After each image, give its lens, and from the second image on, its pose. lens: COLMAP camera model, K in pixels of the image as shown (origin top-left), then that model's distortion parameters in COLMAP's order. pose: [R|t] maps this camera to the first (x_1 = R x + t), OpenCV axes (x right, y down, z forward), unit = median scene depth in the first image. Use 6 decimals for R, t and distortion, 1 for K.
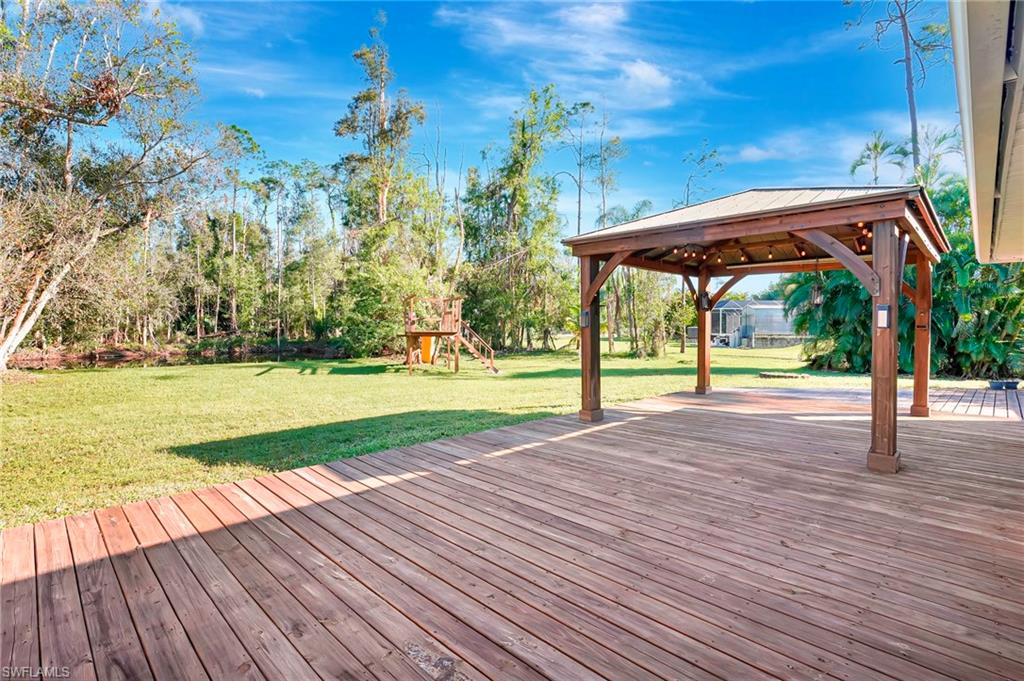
lens RADIAL K [[491.4, 0, 510.2], [0, 491.4, 337.5], [0, 0, 1]] dist [-0.000291, 0.000065]
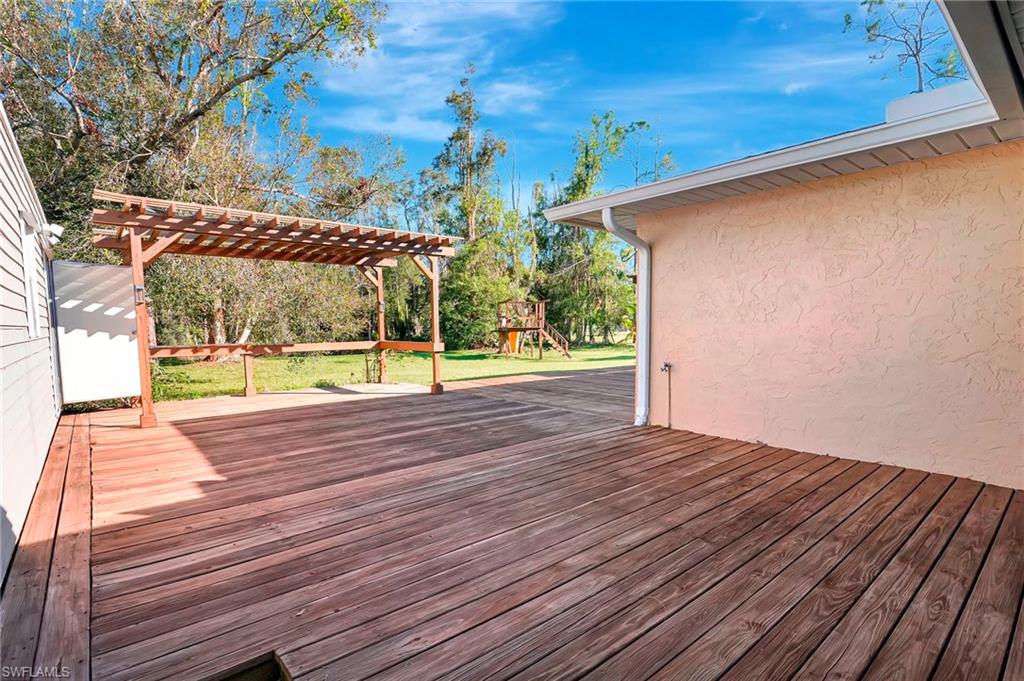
lens RADIAL K [[491.4, 0, 518.4], [0, 491.4, 362.0], [0, 0, 1]] dist [-0.000291, 0.000065]
pose [[0.995604, -0.004952, -0.093535, -0.028411], [0.009722, 0.998671, 0.050606, 0.008418], [0.093160, -0.051293, 0.994329, -0.196010]]
